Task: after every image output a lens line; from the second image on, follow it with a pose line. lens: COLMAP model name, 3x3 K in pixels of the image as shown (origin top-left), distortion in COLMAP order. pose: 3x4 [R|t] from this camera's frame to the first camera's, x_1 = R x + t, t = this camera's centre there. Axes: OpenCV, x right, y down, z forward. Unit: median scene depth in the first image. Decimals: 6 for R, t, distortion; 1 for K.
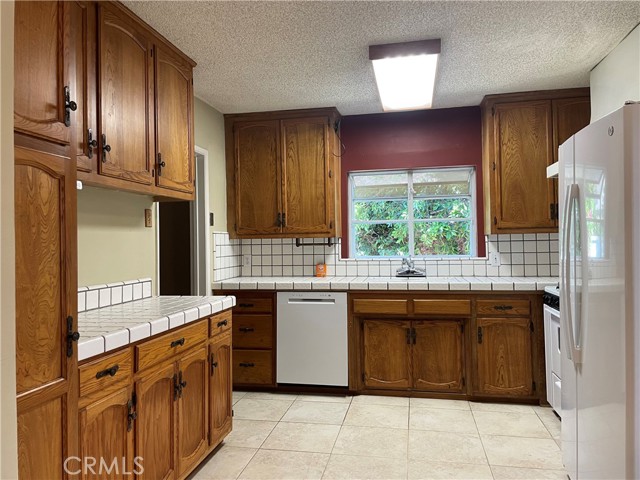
lens RADIAL K [[485.4, 0, 315.1], [0, 485.4, 237.9], [0, 0, 1]] dist [0.104859, -0.140519]
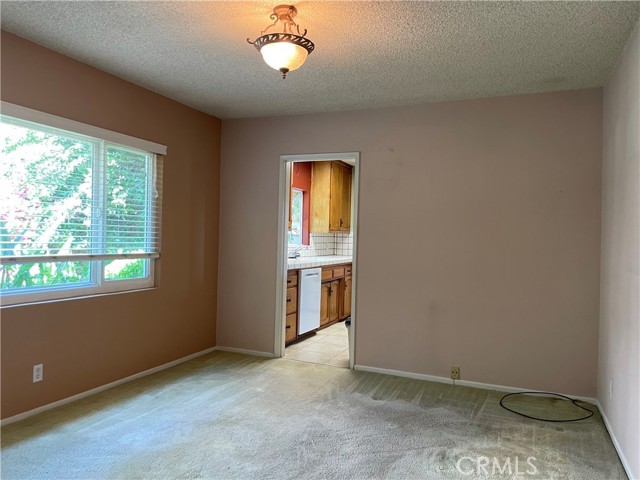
lens RADIAL K [[486.4, 0, 320.5], [0, 486.4, 247.1], [0, 0, 1]] dist [0.097519, -0.139024]
pose [[0.199289, -0.001568, 0.979939, -1.477759], [-0.041837, 0.999073, 0.010107, 0.032781], [-0.979047, -0.043012, 0.199039, 0.709143]]
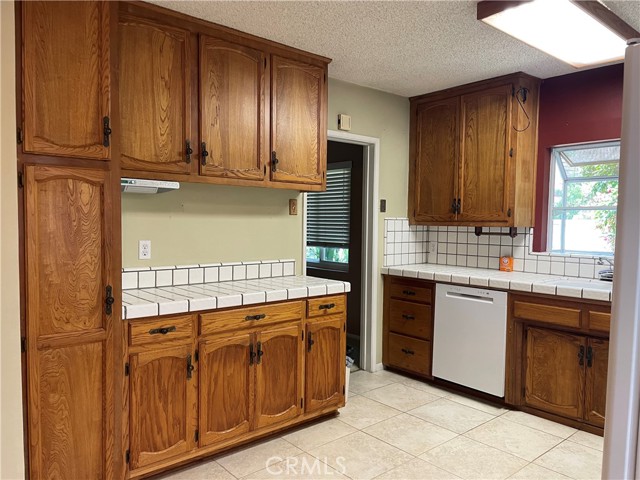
lens RADIAL K [[486.4, 0, 320.5], [0, 486.4, 247.1], [0, 0, 1]] dist [0.097519, -0.139024]
pose [[0.789845, 0.059343, -0.610429, 0.336112], [-0.018475, 0.997158, 0.073035, -0.025339], [0.613028, -0.046409, 0.788697, 0.114469]]
